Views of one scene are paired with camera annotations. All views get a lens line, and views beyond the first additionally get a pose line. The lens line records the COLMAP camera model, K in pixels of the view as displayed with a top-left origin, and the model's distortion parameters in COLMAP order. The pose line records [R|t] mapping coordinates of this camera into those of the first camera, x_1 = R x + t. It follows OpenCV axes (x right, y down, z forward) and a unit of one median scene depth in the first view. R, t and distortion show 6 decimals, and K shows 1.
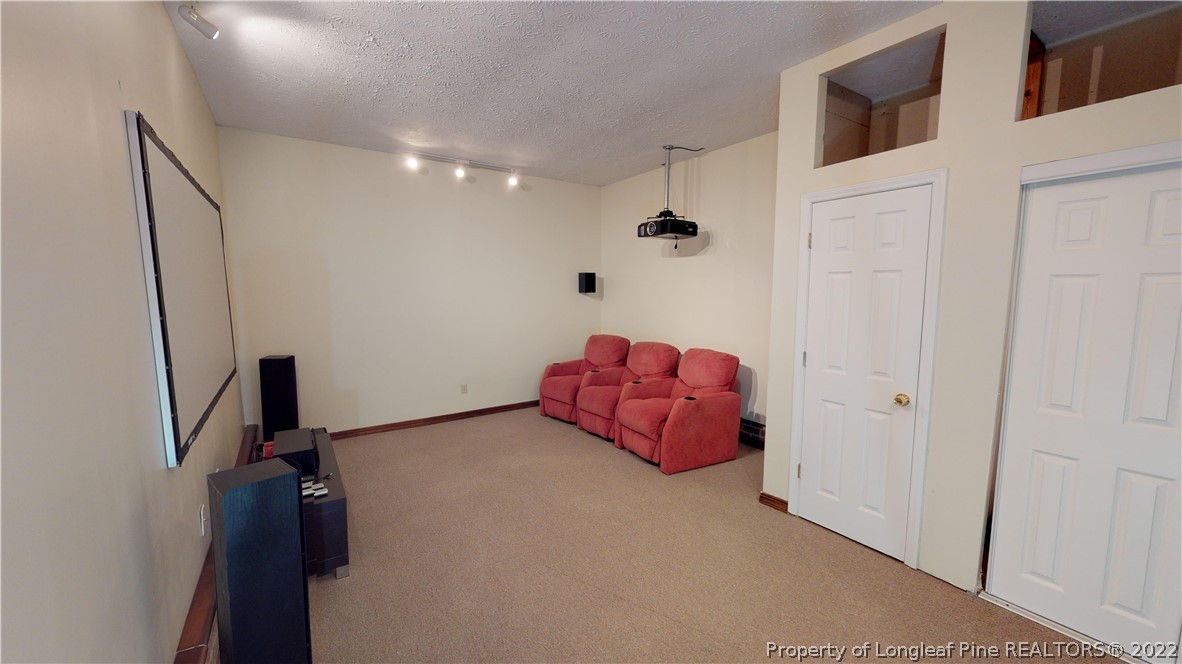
lens RADIAL K [[432.1, 0, 592.1], [0, 432.1, 334.0], [0, 0, 1]] dist [-0.000013, -0.000043]
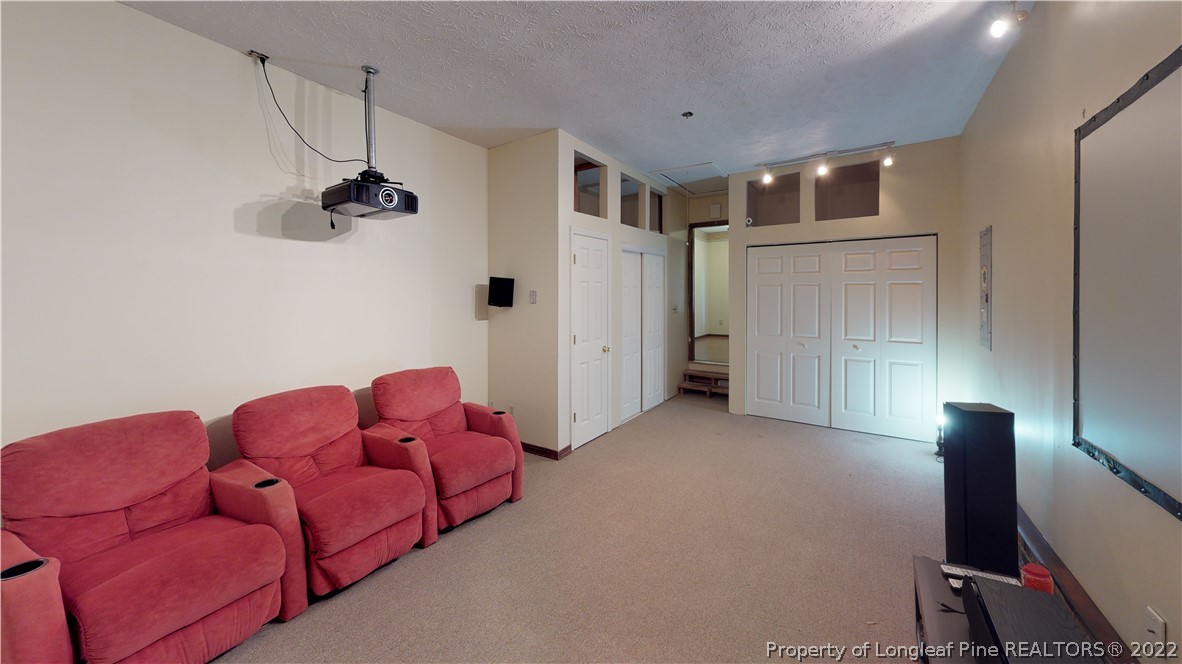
lens RADIAL K [[432.1, 0, 592.1], [0, 432.1, 334.0], [0, 0, 1]] dist [-0.000013, -0.000043]
pose [[-0.389474, -0.084126, 0.917188, -0.861191], [0.098525, 0.986301, 0.132303, -0.147592], [-0.915753, 0.141894, -0.375850, 1.471019]]
